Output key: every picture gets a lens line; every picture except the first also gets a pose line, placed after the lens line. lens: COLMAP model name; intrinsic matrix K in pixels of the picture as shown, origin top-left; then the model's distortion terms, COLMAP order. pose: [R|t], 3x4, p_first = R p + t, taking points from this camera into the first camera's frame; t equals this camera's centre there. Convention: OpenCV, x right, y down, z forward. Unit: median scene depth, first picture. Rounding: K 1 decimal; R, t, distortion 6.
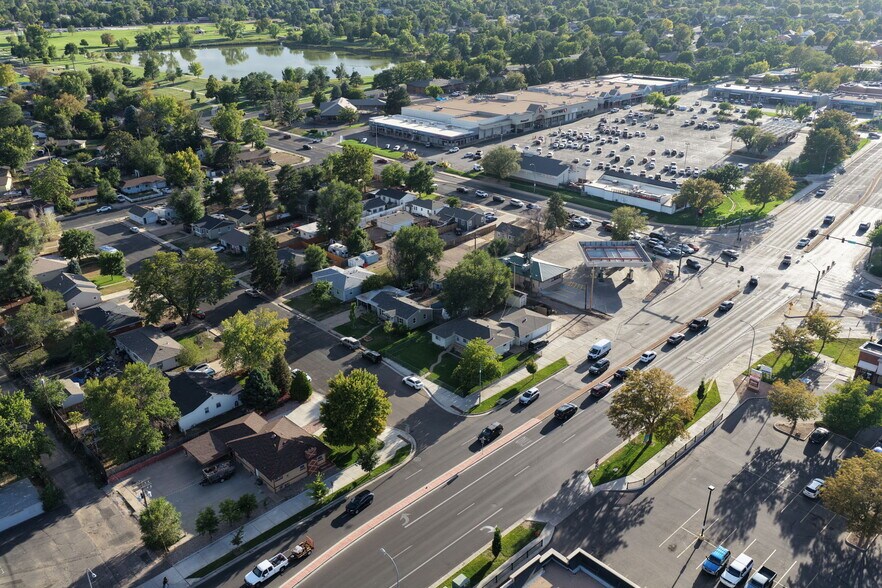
lens RADIAL K [[733.1, 0, 440.6], [0, 733.1, 292.3], [0, 0, 1]] dist [-0.015588, 0.039605]
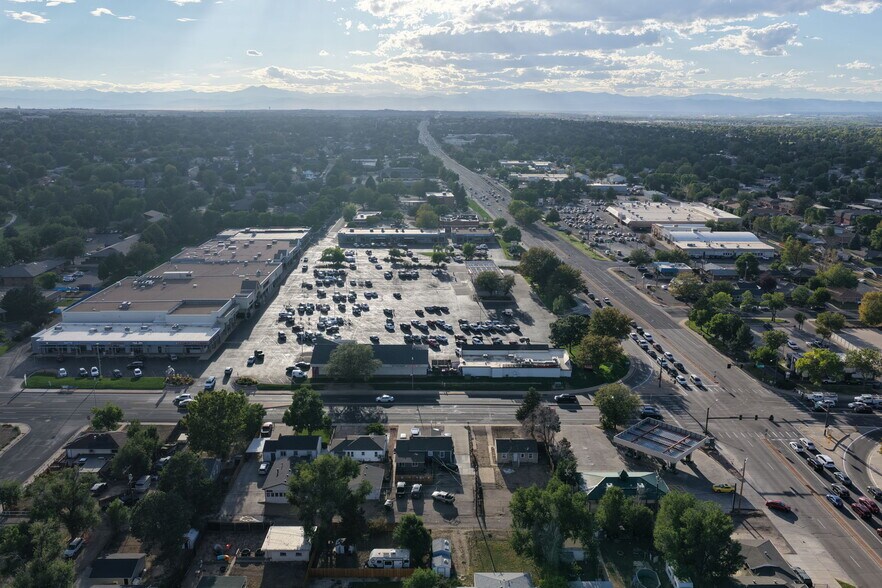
lens RADIAL K [[733.1, 0, 439.4], [0, 733.1, 294.5], [0, 0, 1]] dist [-0.015588, 0.039605]
pose [[0.695880, -0.165673, 0.698787, -0.622753], [0.278368, 0.959183, -0.049801, -0.284266], [-0.662014, 0.229175, 0.713594, 0.539634]]
